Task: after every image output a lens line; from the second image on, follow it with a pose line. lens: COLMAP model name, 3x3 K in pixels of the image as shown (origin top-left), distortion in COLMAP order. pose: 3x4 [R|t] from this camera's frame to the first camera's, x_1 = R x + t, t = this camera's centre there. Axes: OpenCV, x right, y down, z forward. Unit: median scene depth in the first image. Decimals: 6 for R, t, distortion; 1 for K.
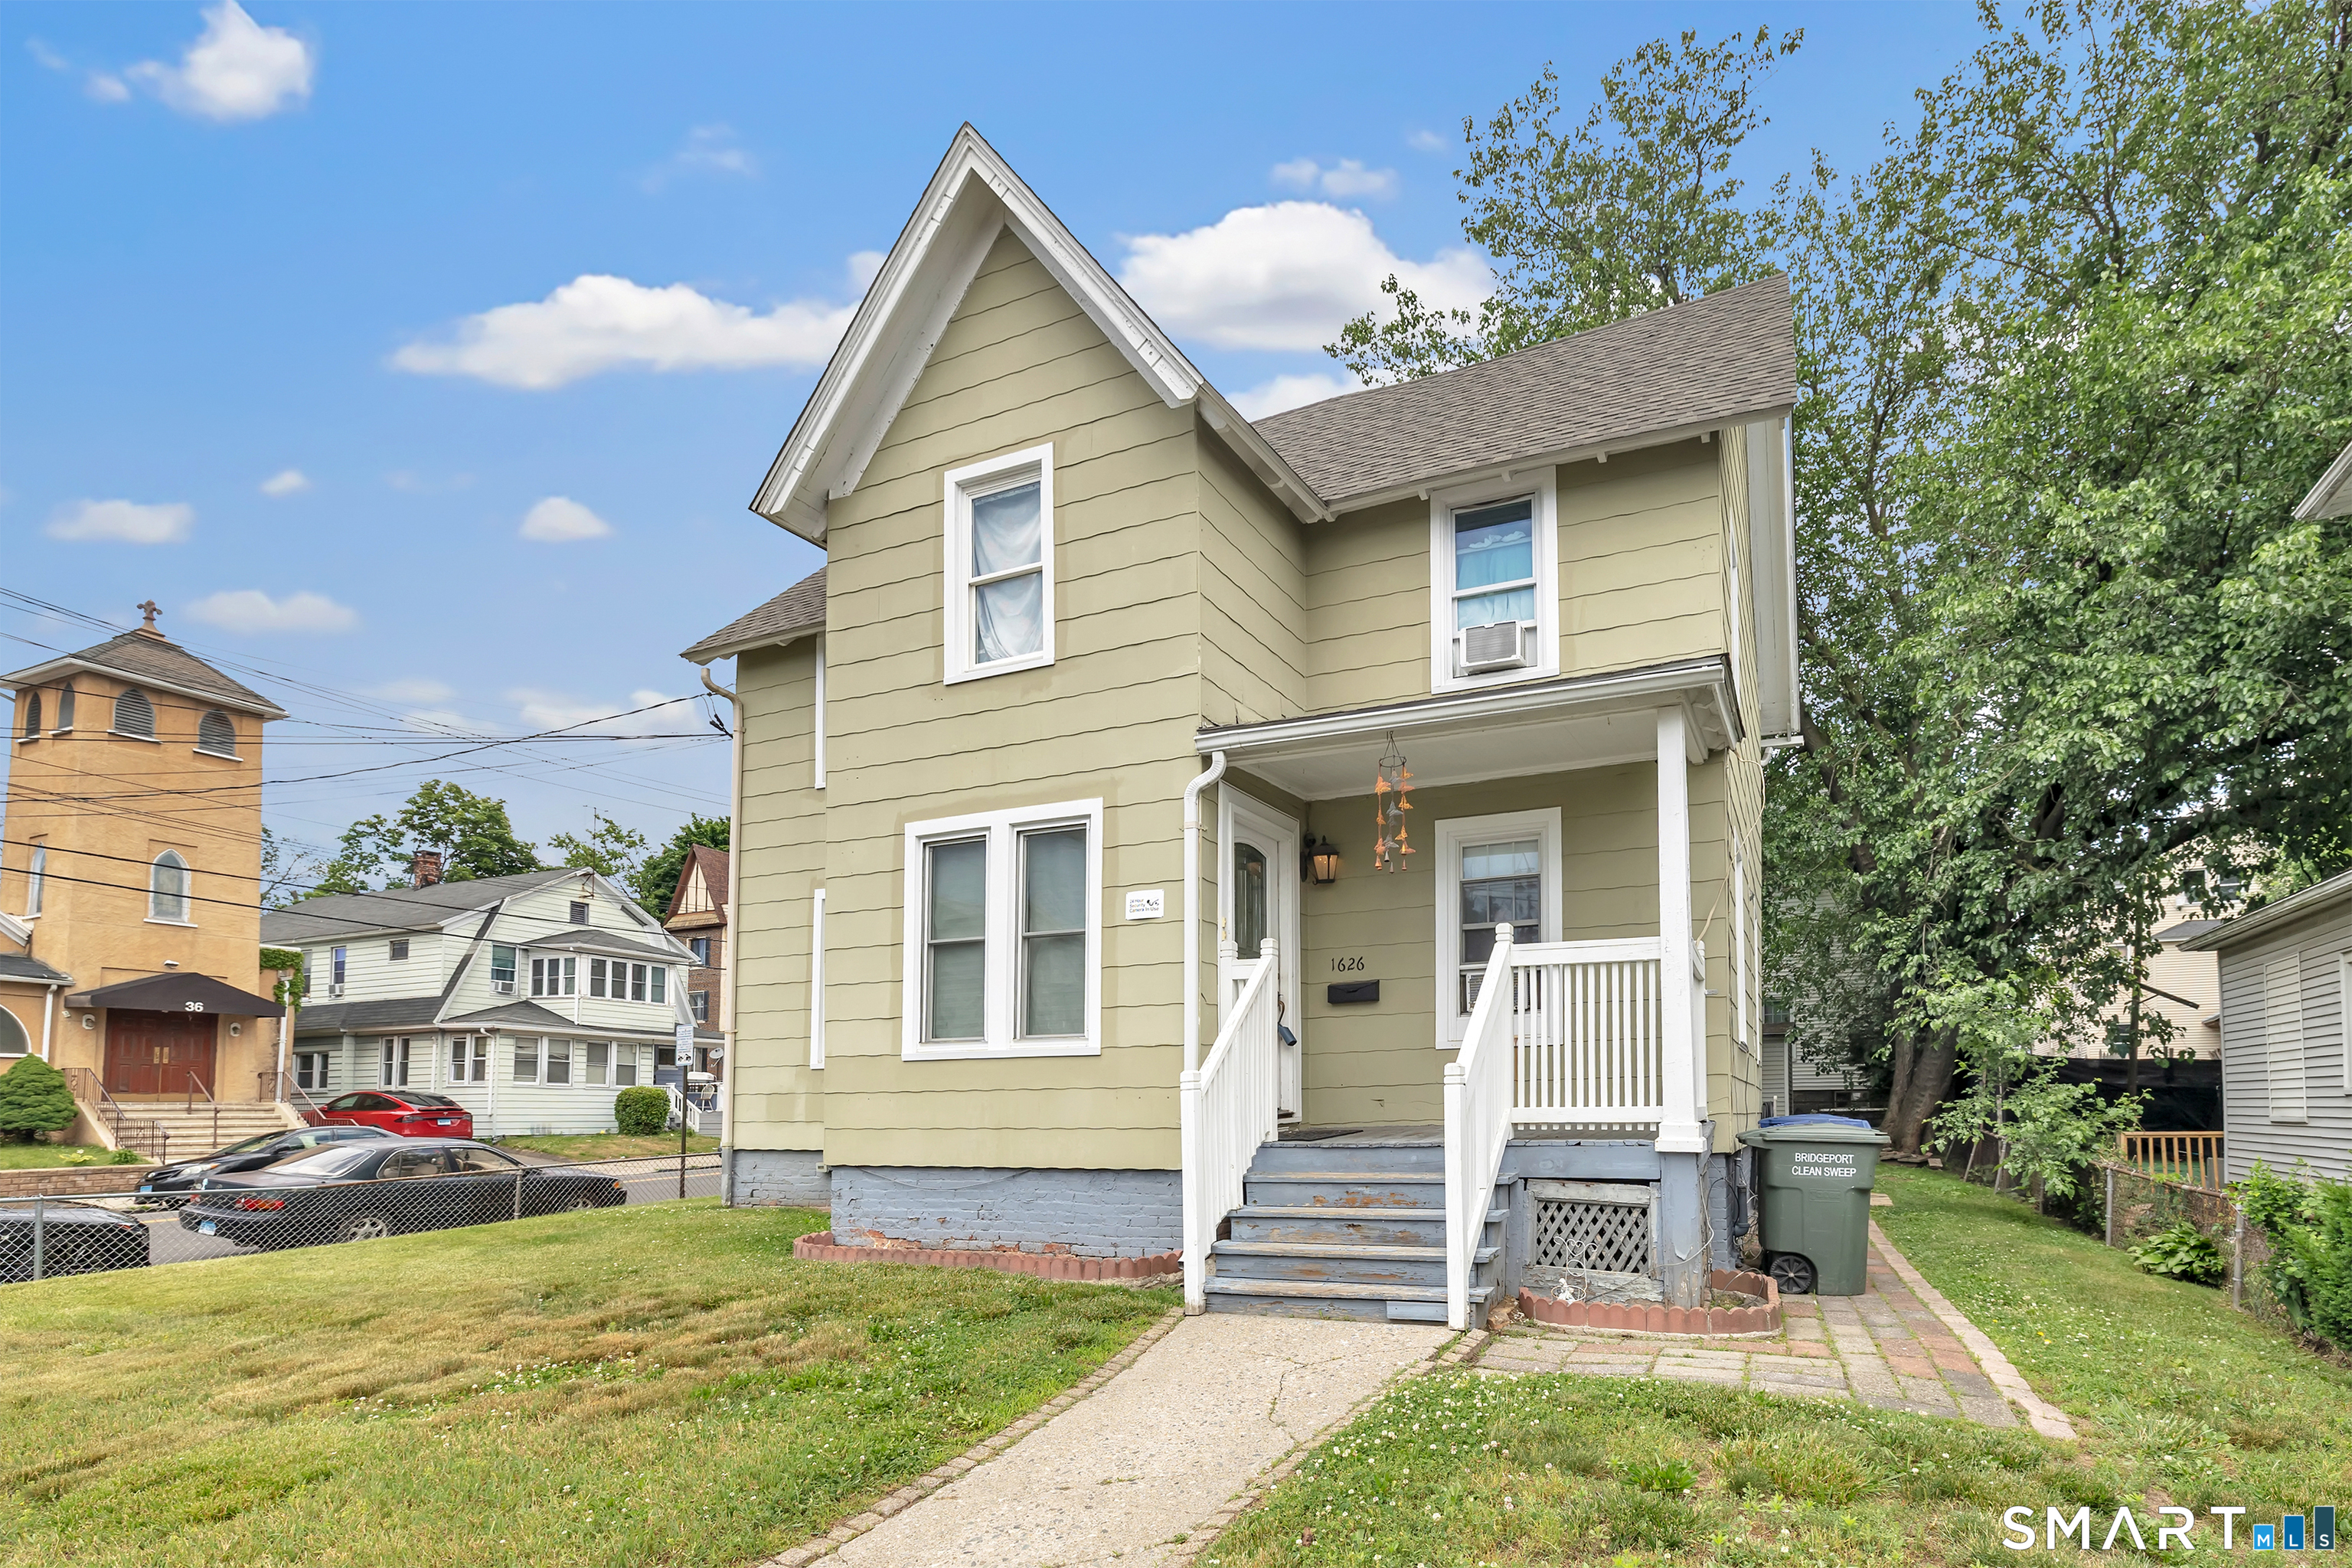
lens RADIAL K [[1008.9, 0, 1520.3], [0, 1008.9, 811.3], [0, 0, 1]] dist [0.000842, 0.000037]
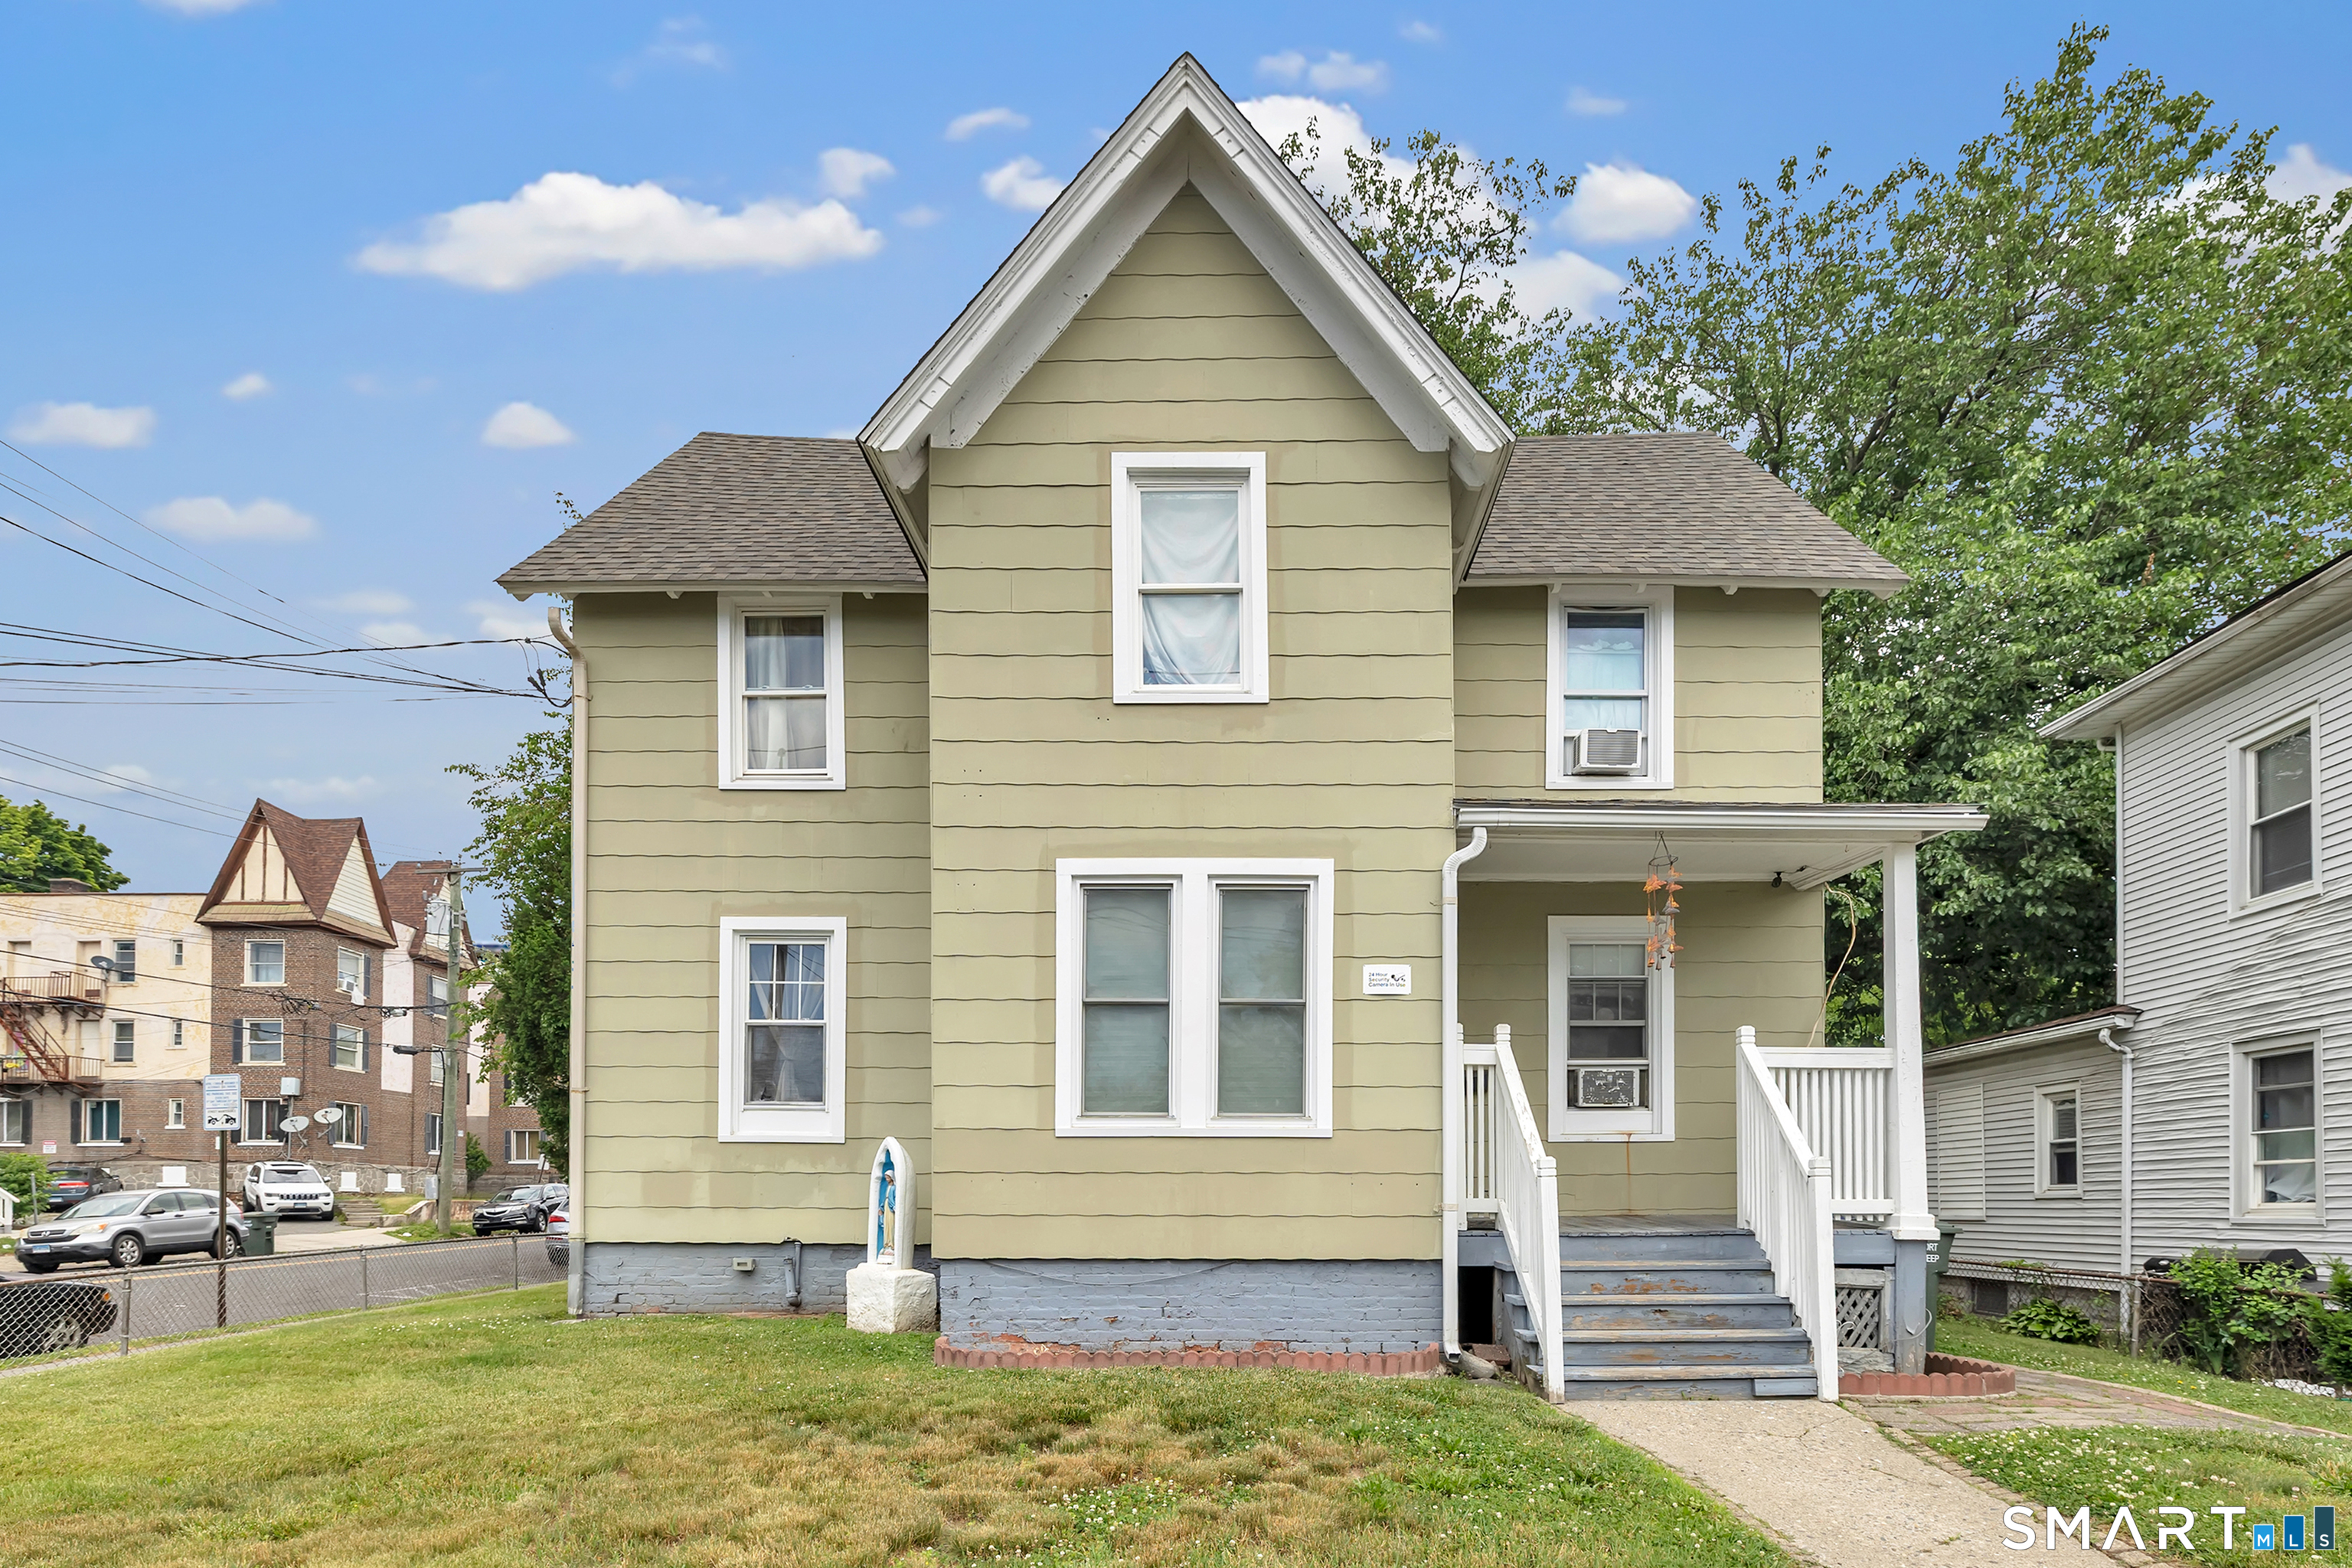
lens RADIAL K [[1034.7, 0, 1369.6], [0, 1034.7, 929.3], [0, 0, 1]] dist [-0.000708, -0.000046]
pose [[0.940971, 0.096780, 0.324355, -0.664682], [-0.104677, 0.994482, 0.006944, 0.039122], [-0.321894, -0.040486, 0.945910, 0.094146]]
